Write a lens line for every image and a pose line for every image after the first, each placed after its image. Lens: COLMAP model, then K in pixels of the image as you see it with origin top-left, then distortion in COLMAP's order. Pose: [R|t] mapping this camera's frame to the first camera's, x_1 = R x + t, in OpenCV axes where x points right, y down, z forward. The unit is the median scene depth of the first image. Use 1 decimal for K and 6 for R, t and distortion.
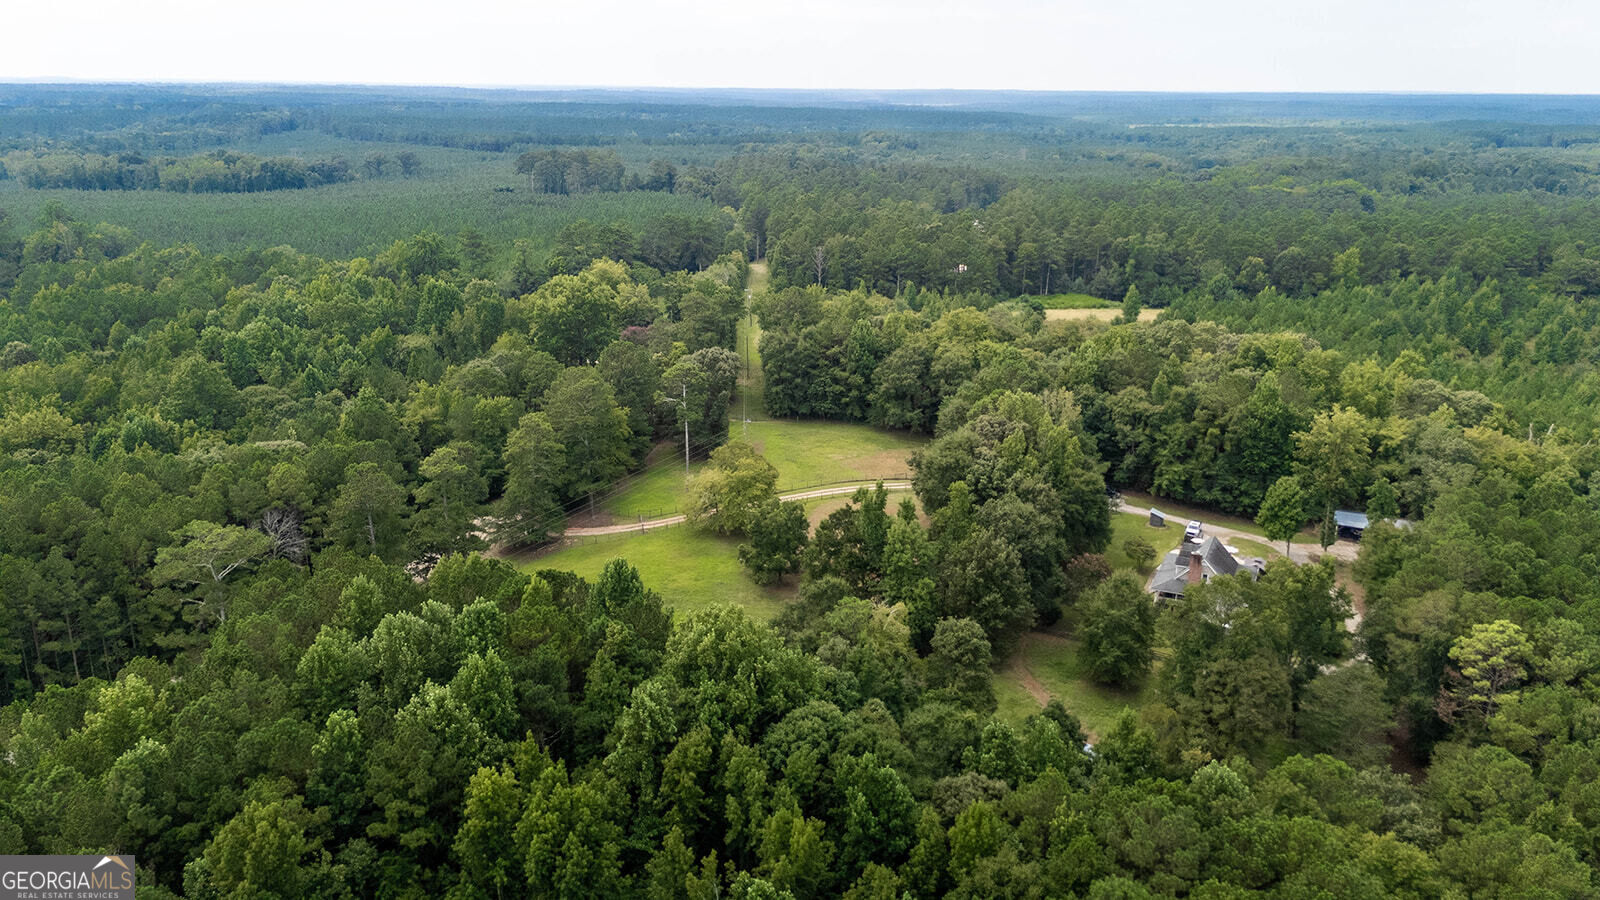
lens RADIAL K [[1182.3, 0, 809.4], [0, 1182.3, 462.0], [0, 0, 1]] dist [0.093342, -0.098314]
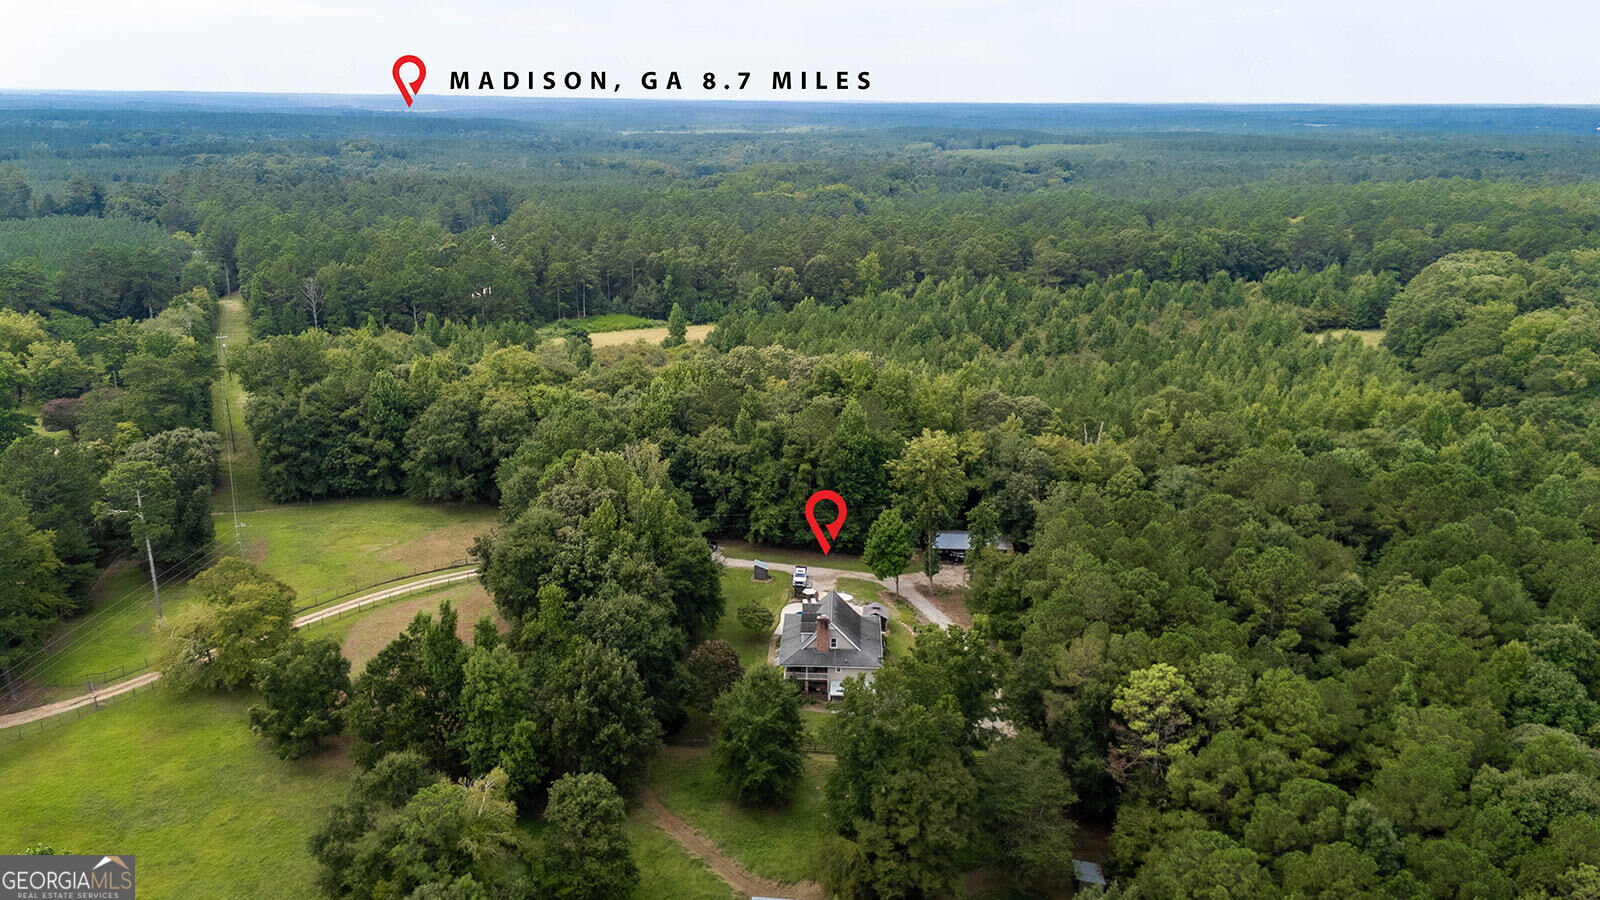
lens RADIAL K [[1182.3, 0, 809.4], [0, 1182.3, 462.0], [0, 0, 1]] dist [0.093342, -0.098314]
pose [[0.918910, -0.117443, 0.376578, -0.002704], [0.119383, 0.992680, 0.018273, -0.044619], [-0.375968, 0.028166, 0.926204, 0.146682]]
